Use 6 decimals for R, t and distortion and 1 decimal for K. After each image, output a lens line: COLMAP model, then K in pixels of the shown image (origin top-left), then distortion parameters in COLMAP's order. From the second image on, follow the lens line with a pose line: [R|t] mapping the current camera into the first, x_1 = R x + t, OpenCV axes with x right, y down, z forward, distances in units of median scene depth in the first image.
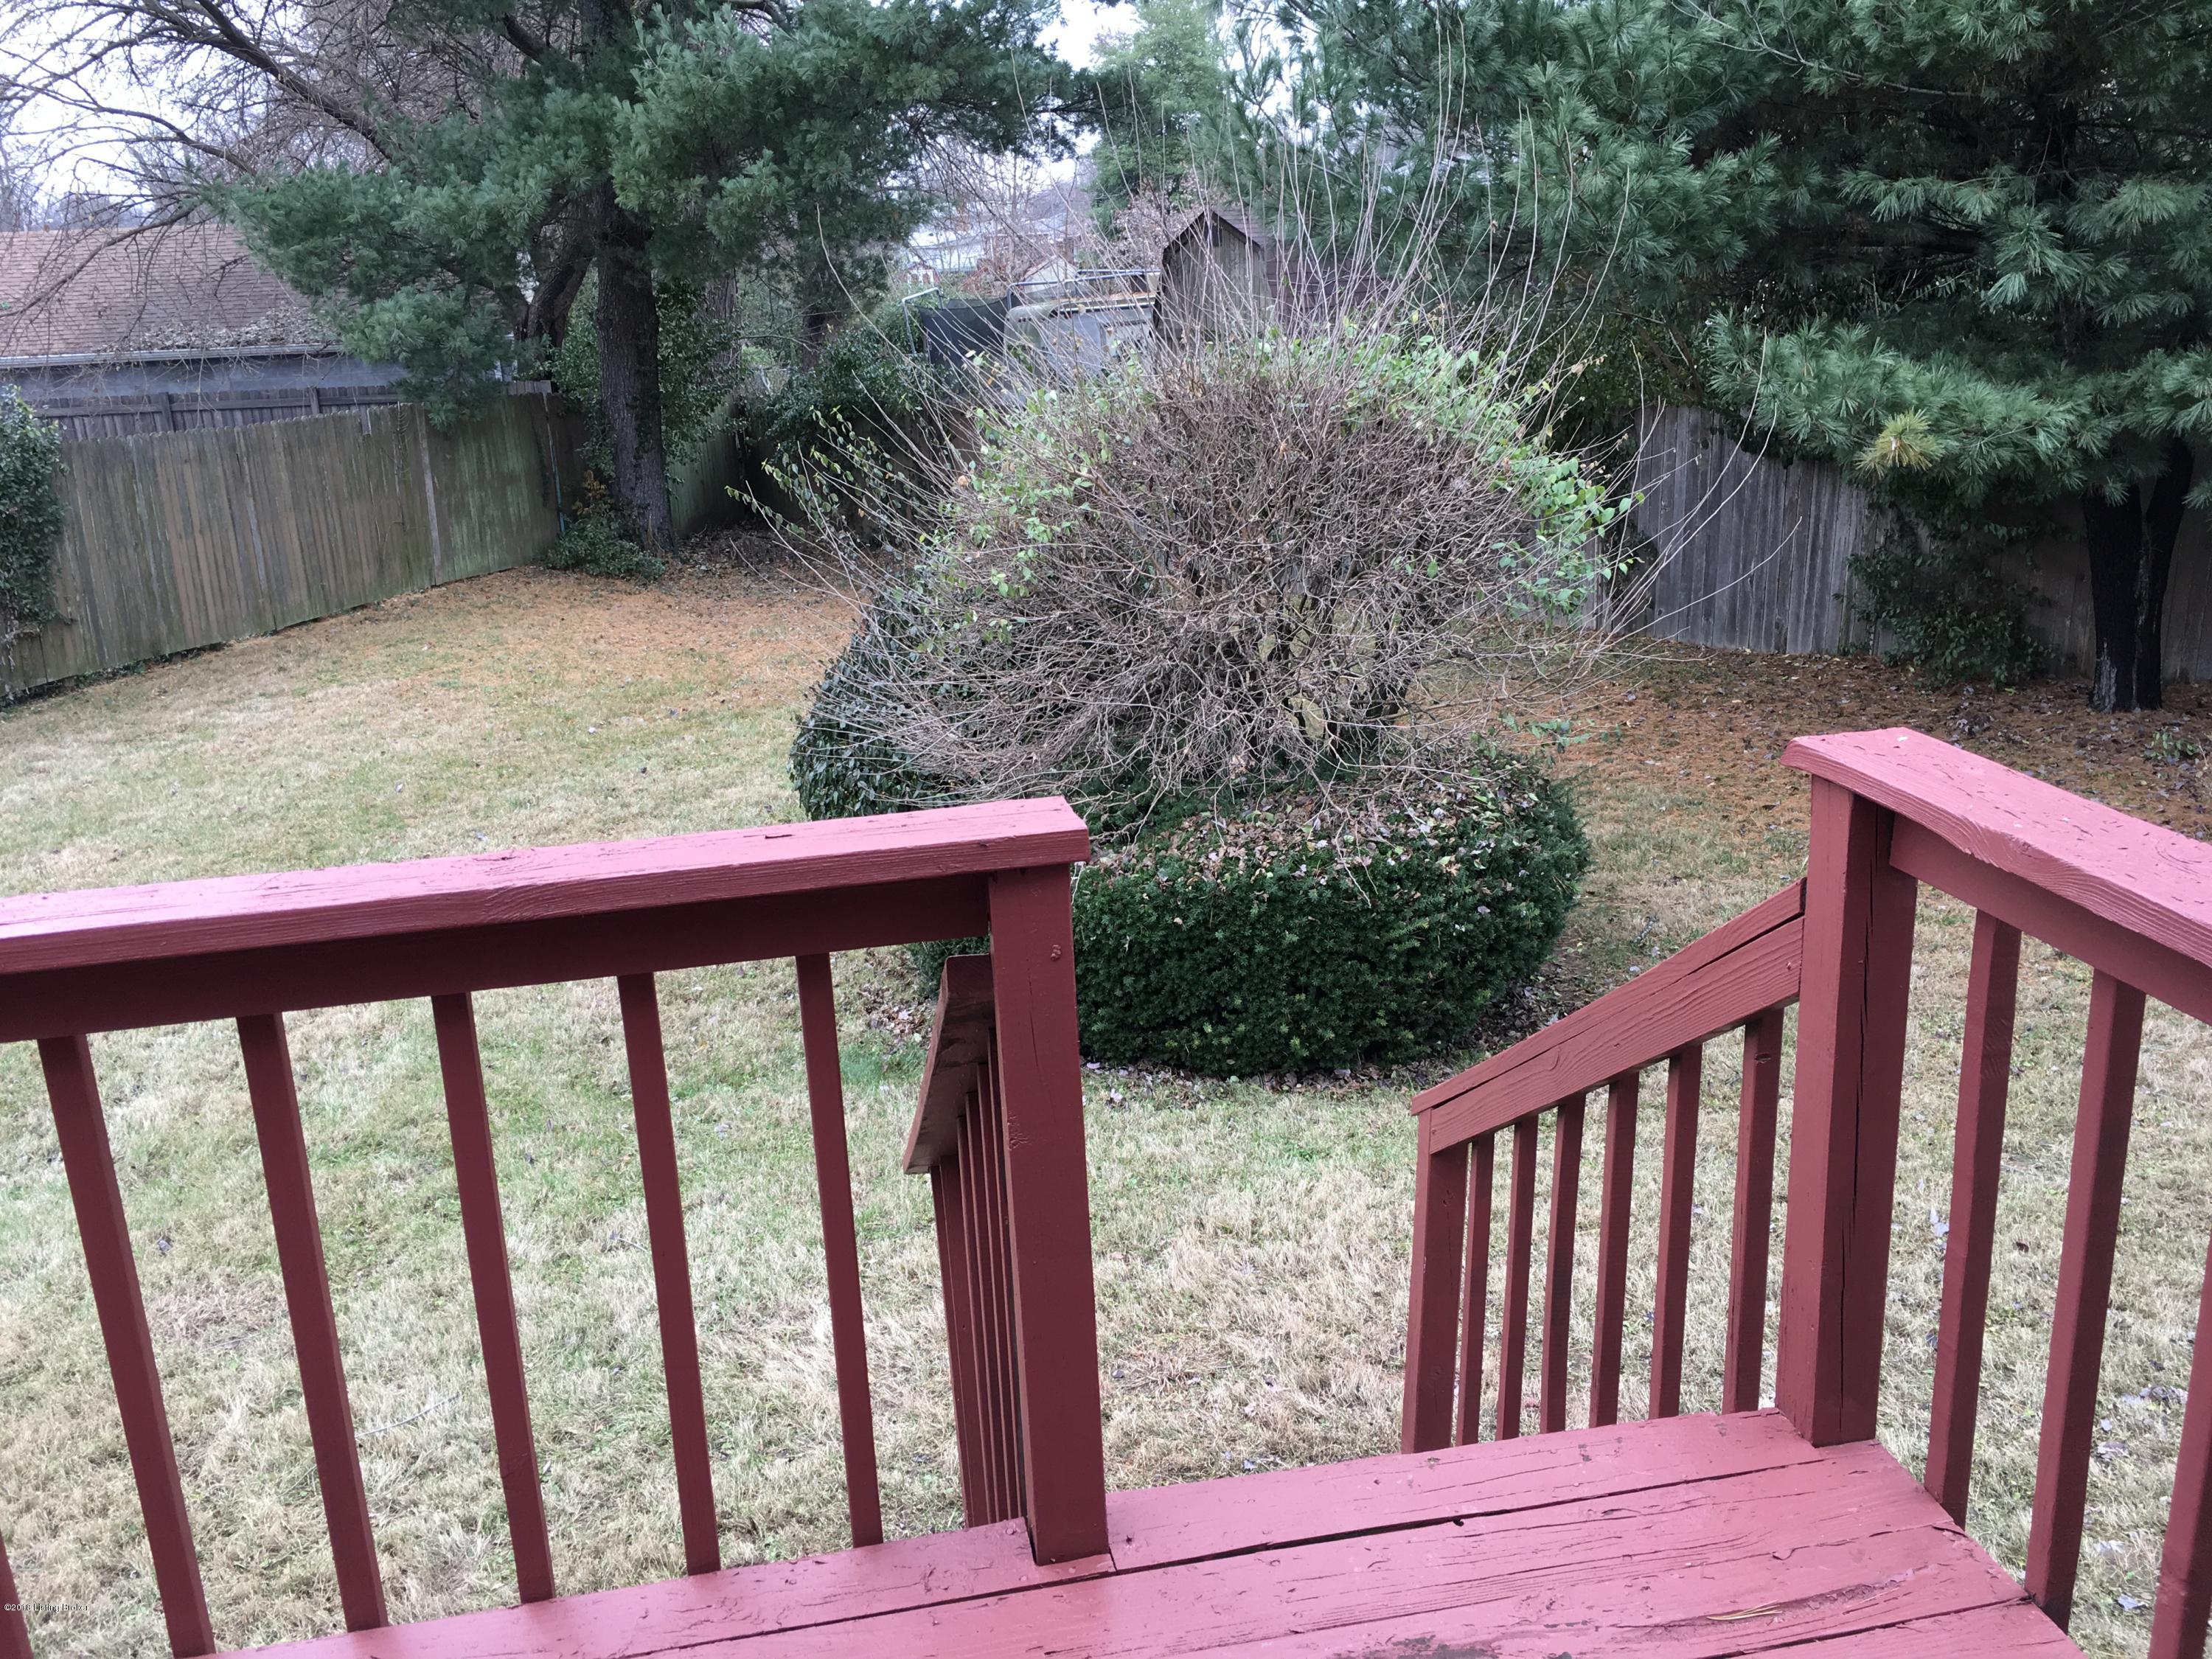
lens RADIAL K [[1907.8, 0, 1109.5], [0, 1907.8, 835.6], [0, 0, 1]] dist [0.037194, -0.048456]
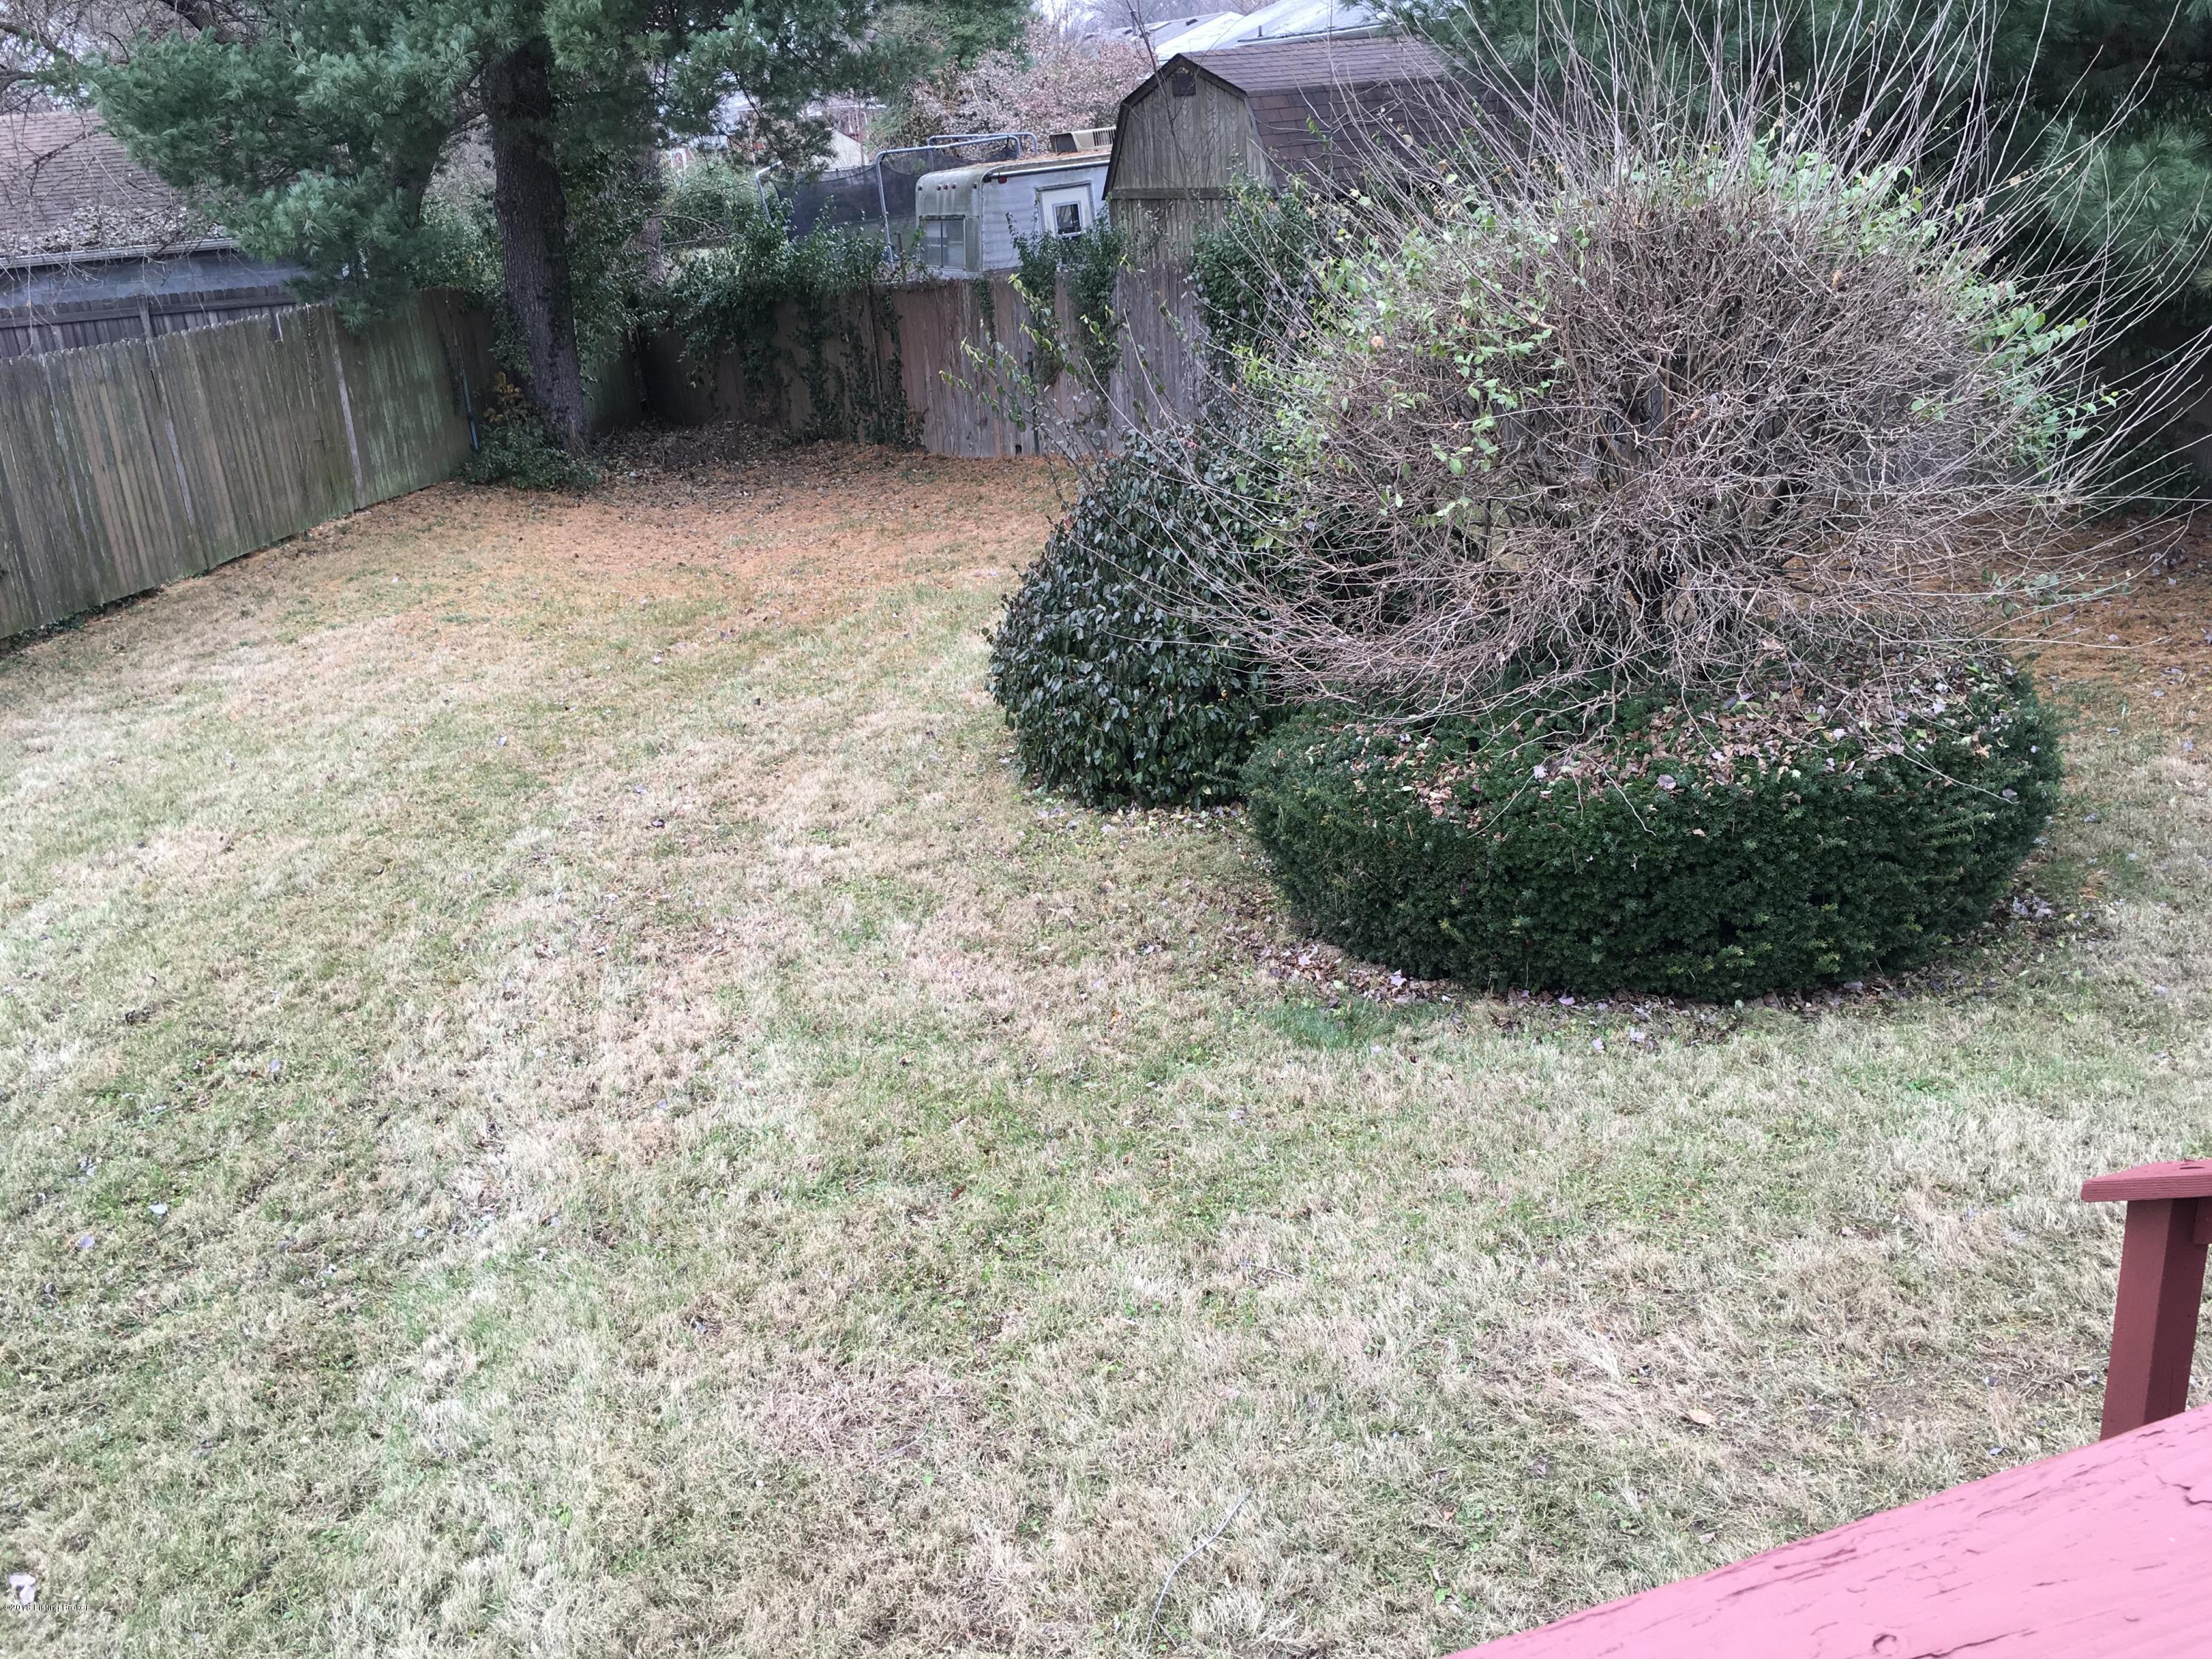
lens RADIAL K [[1907.8, 0, 1104.5], [0, 1907.8, 830.2], [0, 0, 1]] dist [0.037194, -0.048456]
pose [[0.990071, -0.077951, 0.116973, -0.148811], [0.071157, 0.995587, 0.061179, -0.013143], [-0.121225, -0.052248, 0.991249, 0.070706]]
